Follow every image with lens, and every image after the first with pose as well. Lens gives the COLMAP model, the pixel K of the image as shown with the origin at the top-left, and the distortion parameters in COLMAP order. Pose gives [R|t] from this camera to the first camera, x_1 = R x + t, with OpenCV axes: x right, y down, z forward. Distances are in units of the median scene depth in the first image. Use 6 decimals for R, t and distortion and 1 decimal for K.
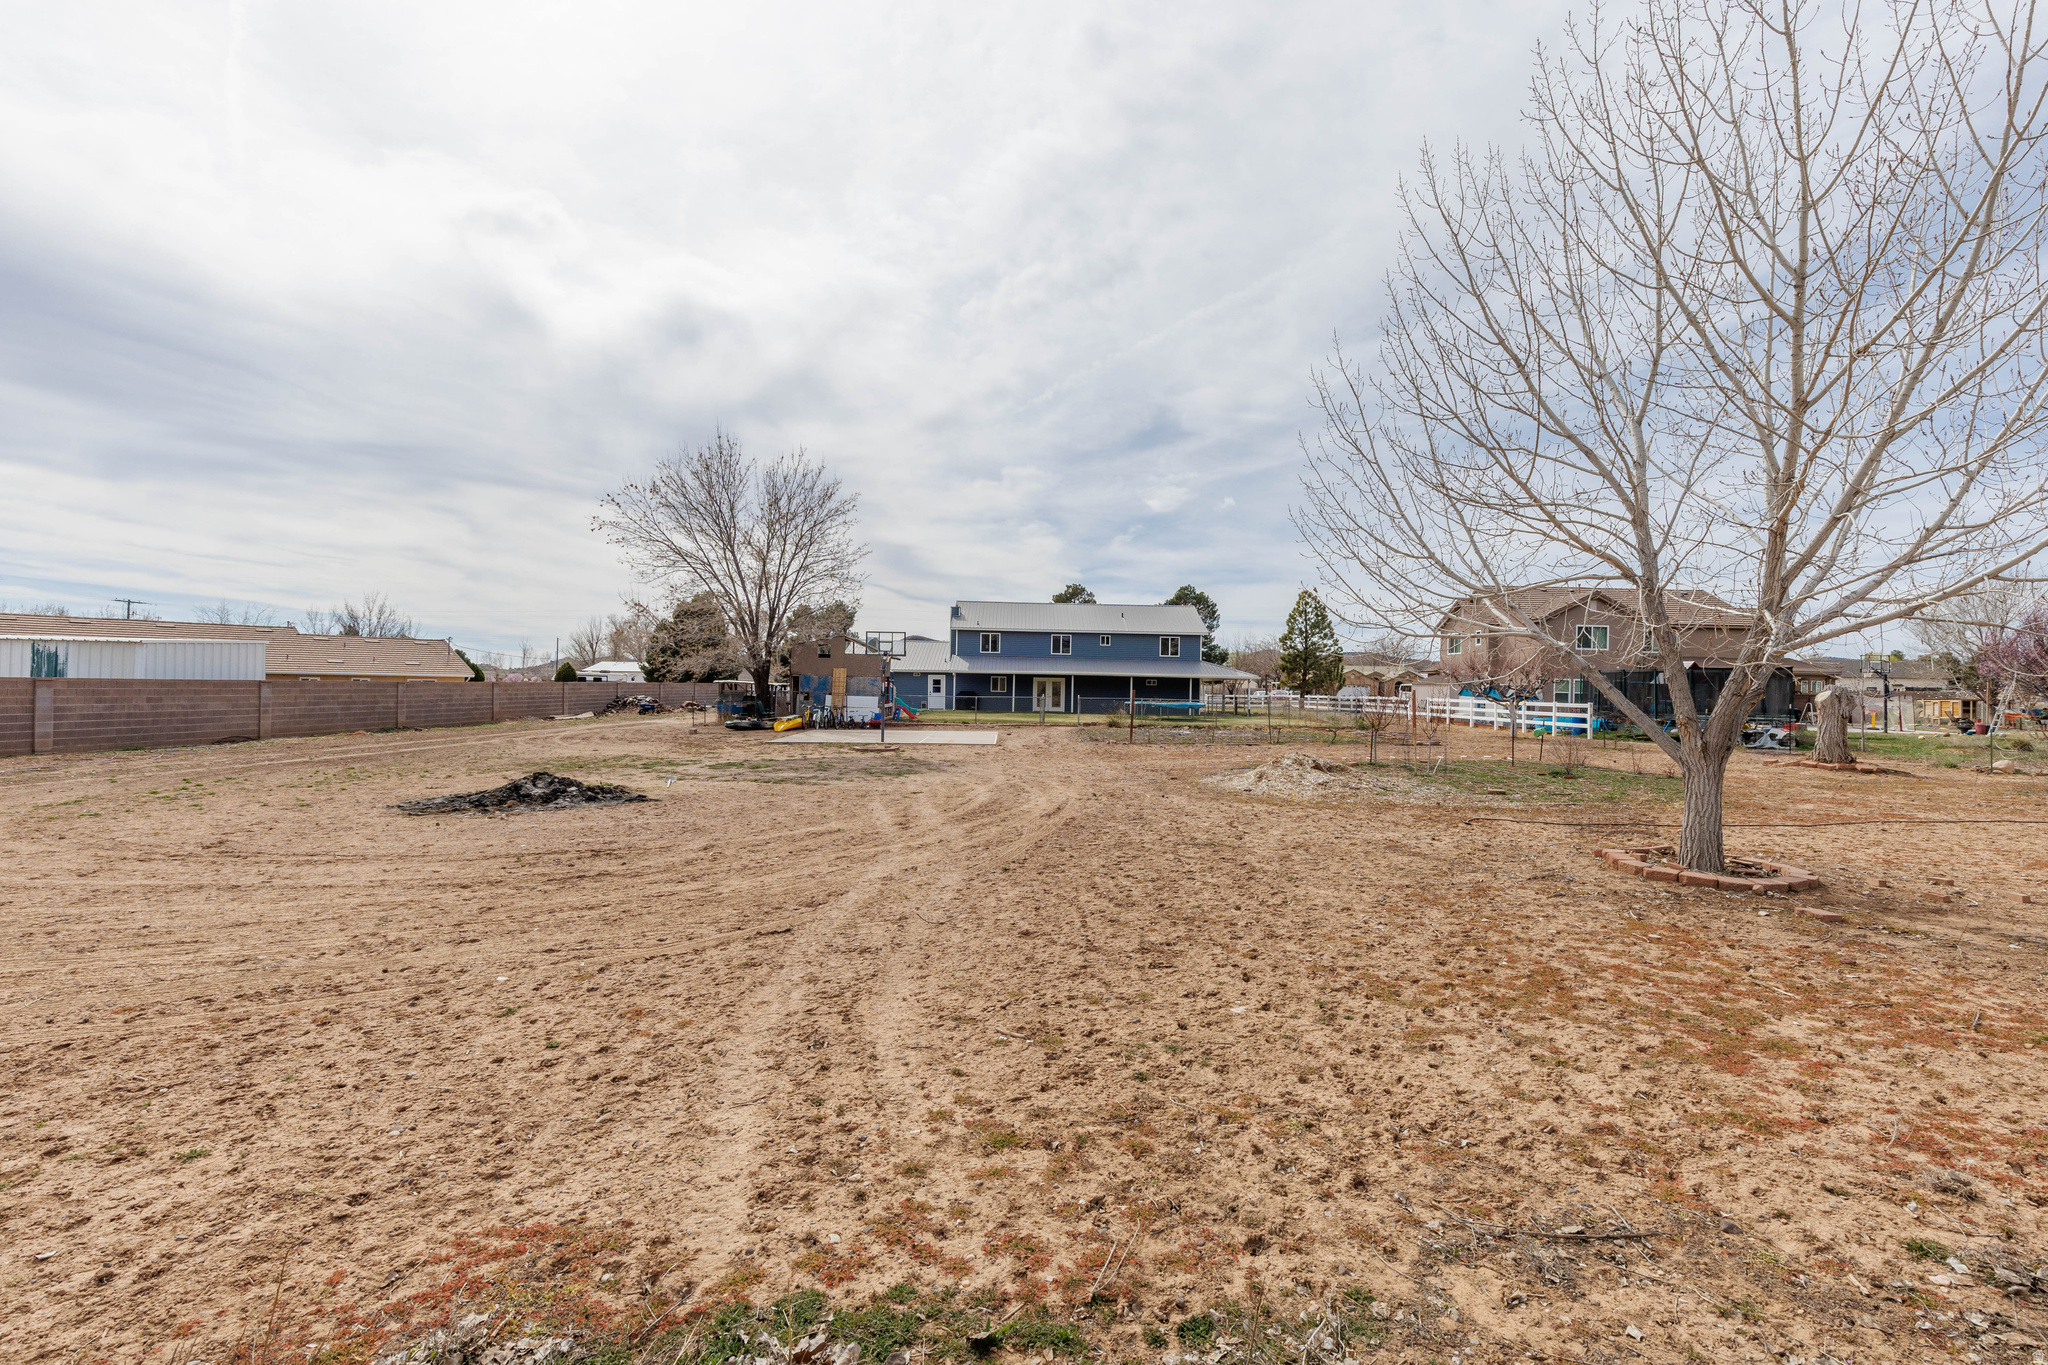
lens RADIAL K [[904.0, 0, 1032.6], [0, 904.0, 680.6], [0, 0, 1]] dist [0.002509, 0.000039]
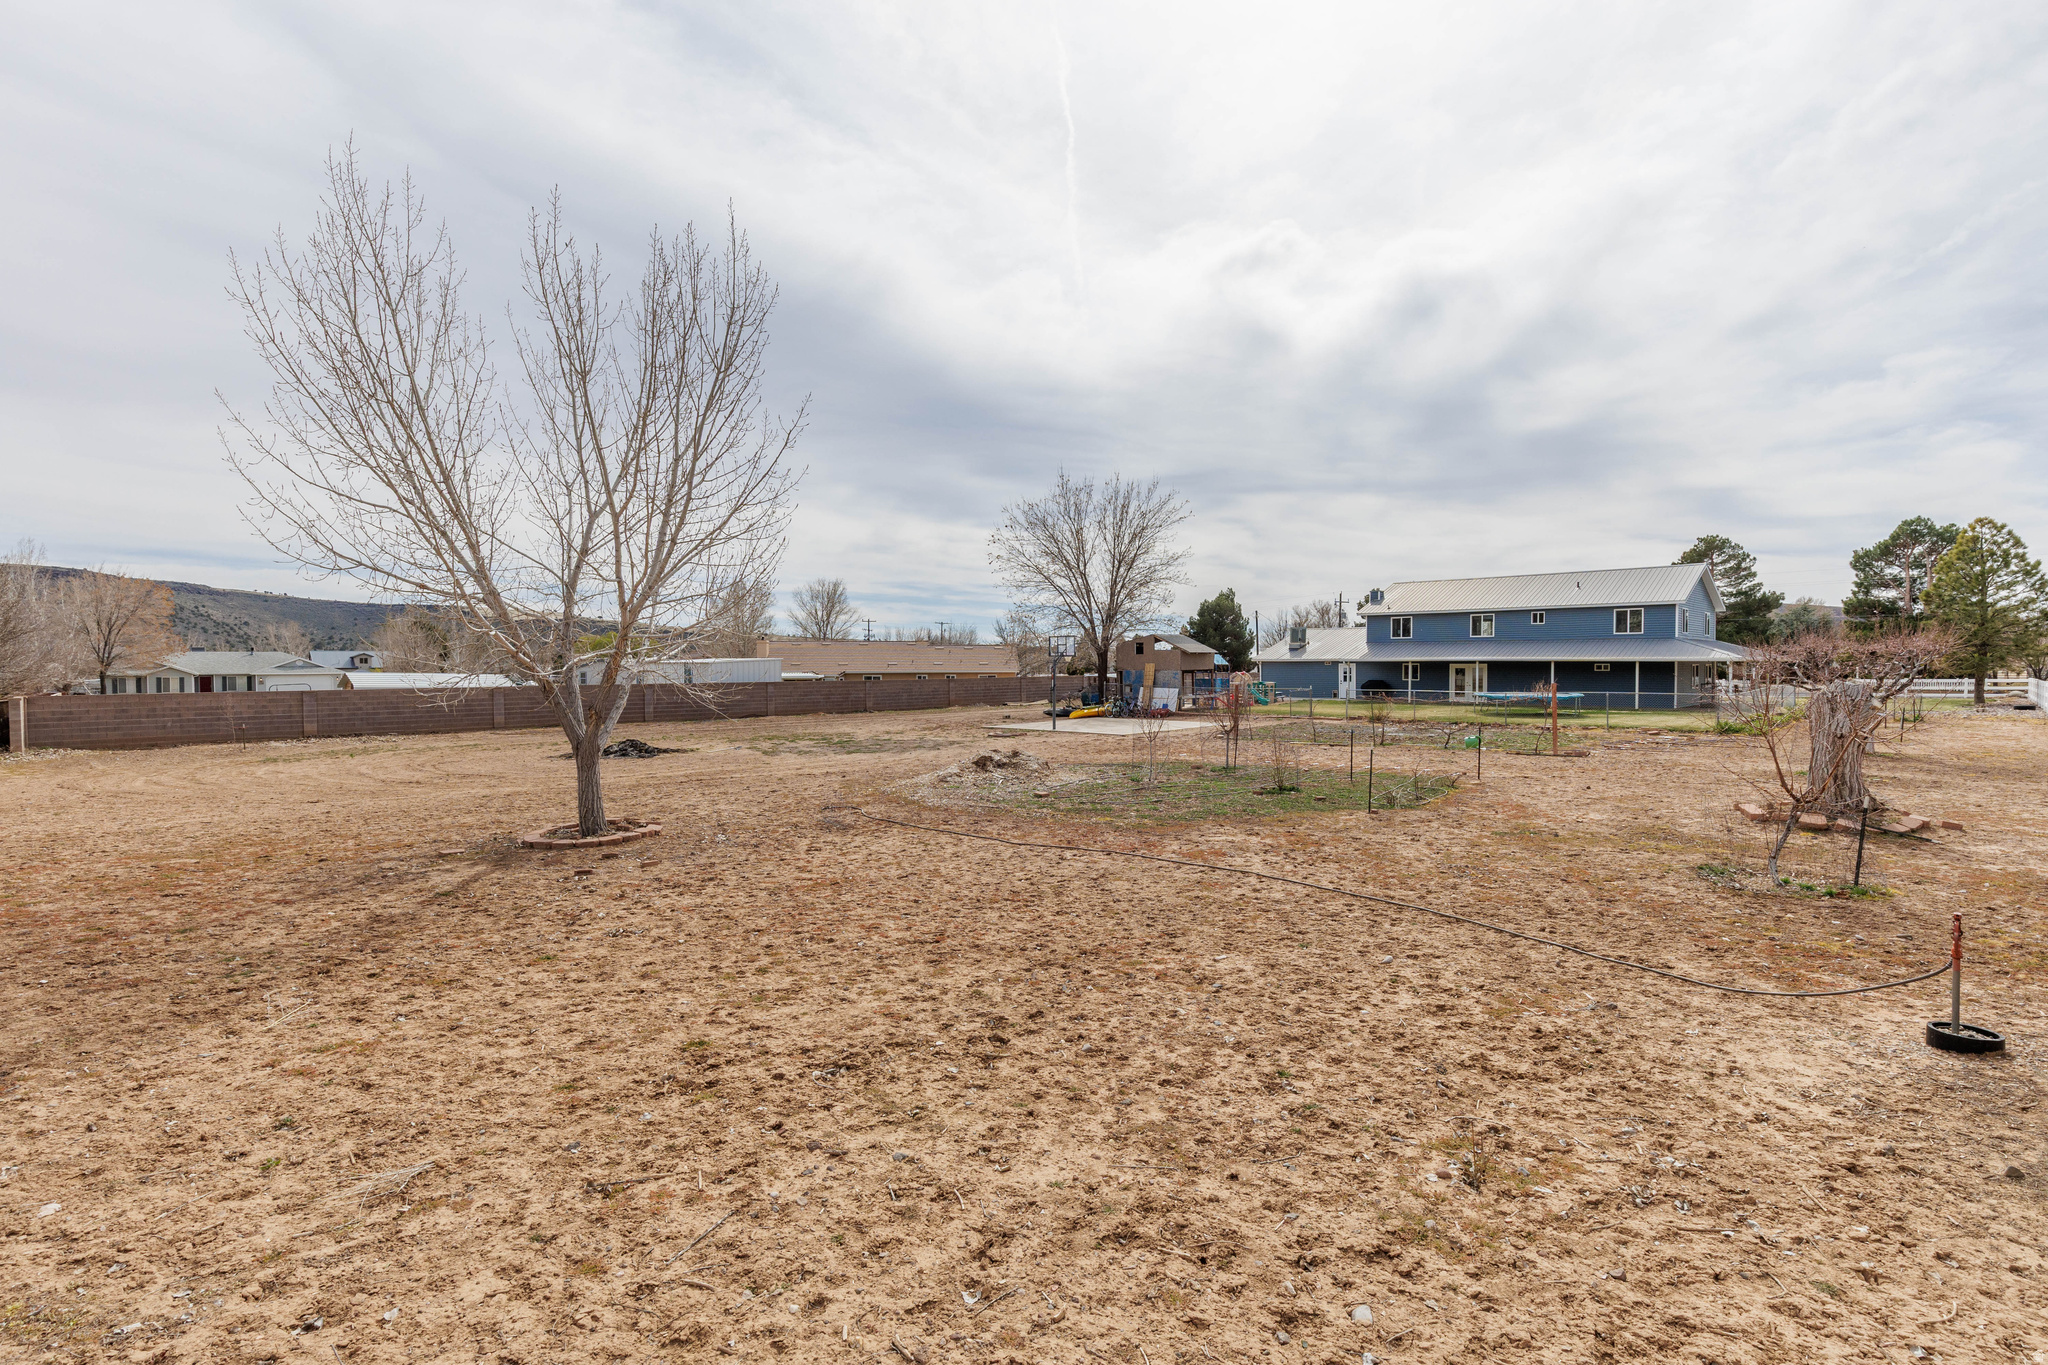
lens RADIAL K [[904.0, 0, 1032.6], [0, 904.0, 680.6], [0, 0, 1]] dist [0.002509, 0.000039]
pose [[0.694838, -0.005720, -0.719144, 0.475911], [0.019363, 0.999755, 0.010756, -0.006759], [0.718906, -0.021399, 0.694778, 0.126566]]
